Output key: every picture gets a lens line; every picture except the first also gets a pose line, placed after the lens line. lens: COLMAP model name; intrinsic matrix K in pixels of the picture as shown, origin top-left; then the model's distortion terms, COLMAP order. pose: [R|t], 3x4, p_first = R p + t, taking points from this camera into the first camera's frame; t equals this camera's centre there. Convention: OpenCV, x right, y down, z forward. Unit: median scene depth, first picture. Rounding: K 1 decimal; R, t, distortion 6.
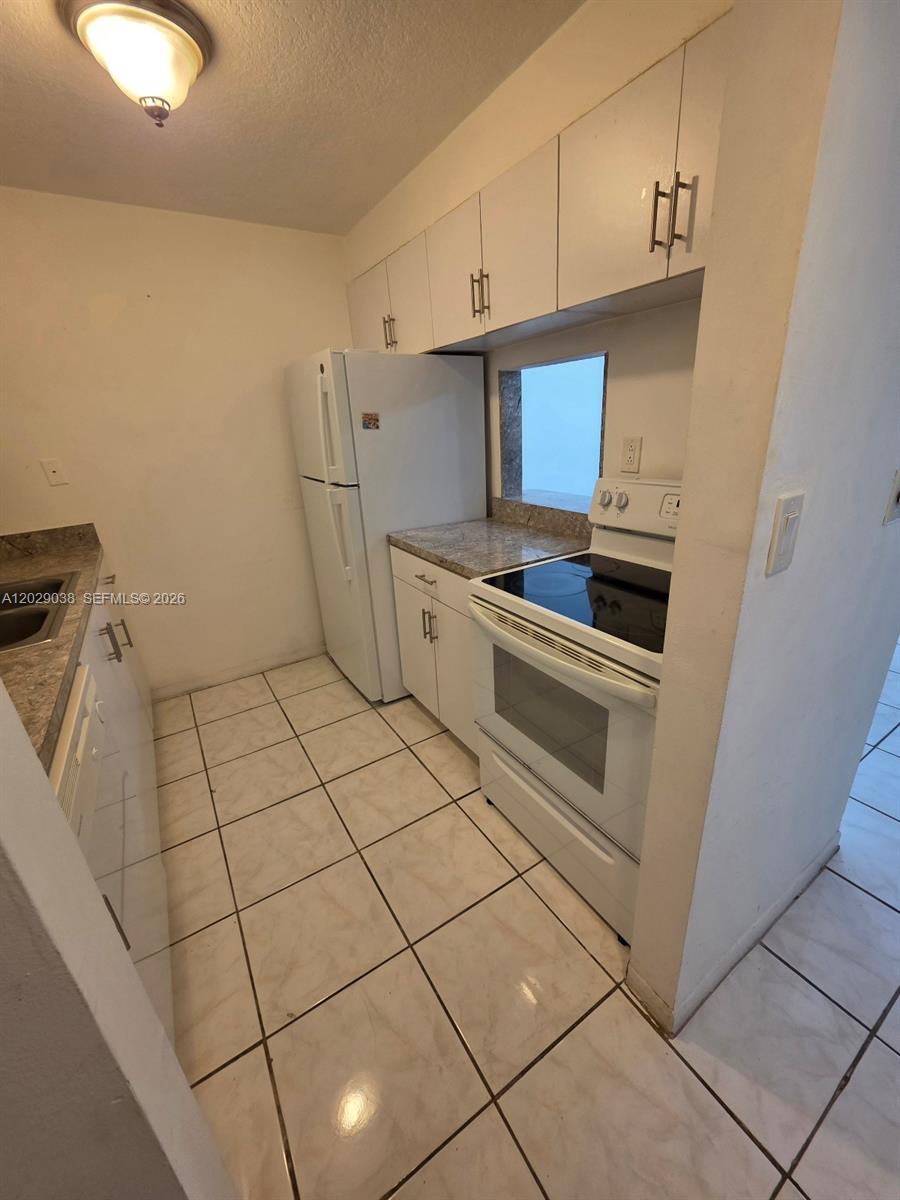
lens RADIAL K [[477.7, 0, 461.7], [0, 477.7, 601.2], [0, 0, 1]] dist [-0.000833, 0.000187]
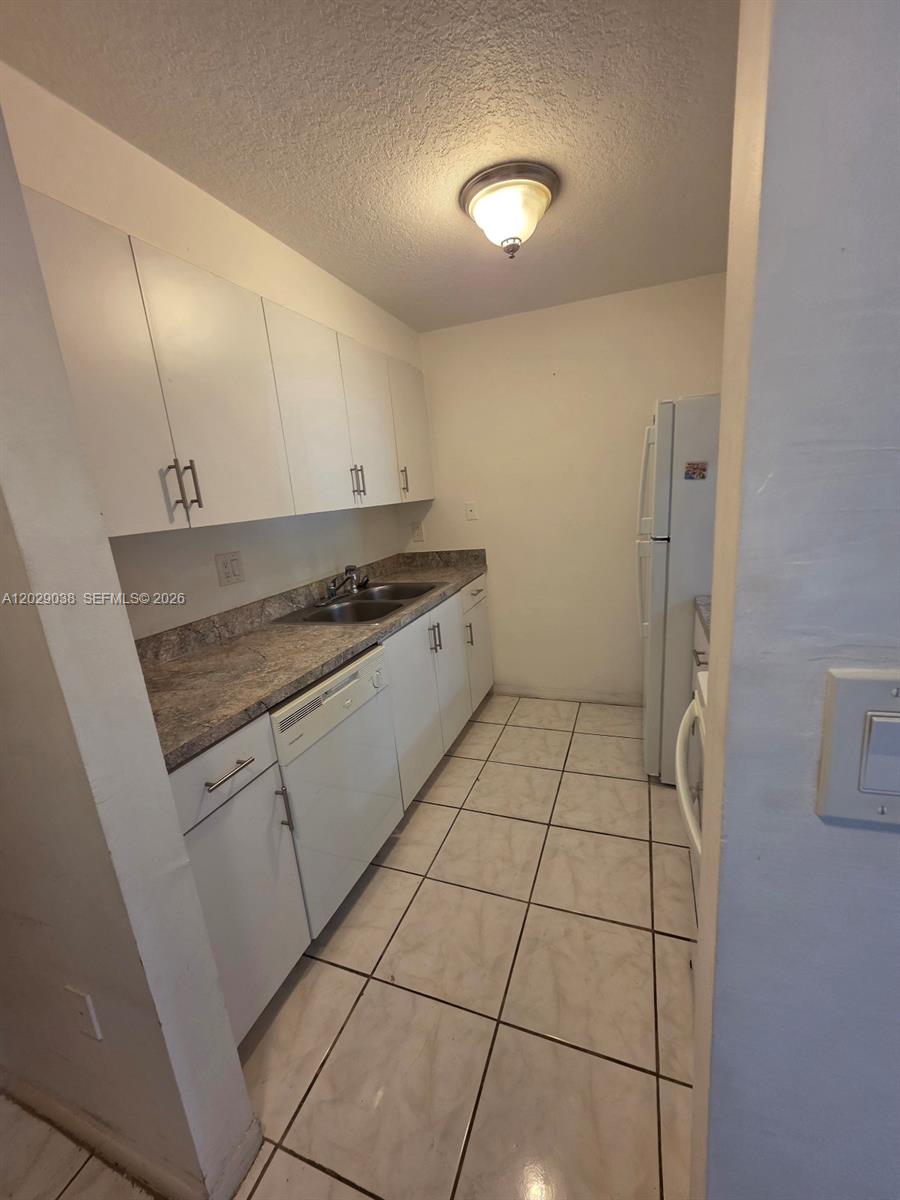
lens RADIAL K [[477.7, 0, 461.7], [0, 477.7, 601.2], [0, 0, 1]] dist [-0.000833, 0.000187]
pose [[0.606773, 0.188161, -0.772284, 0.279446], [-0.240518, 0.969494, 0.047237, -0.076579], [0.757613, 0.157086, 0.633519, 0.138212]]
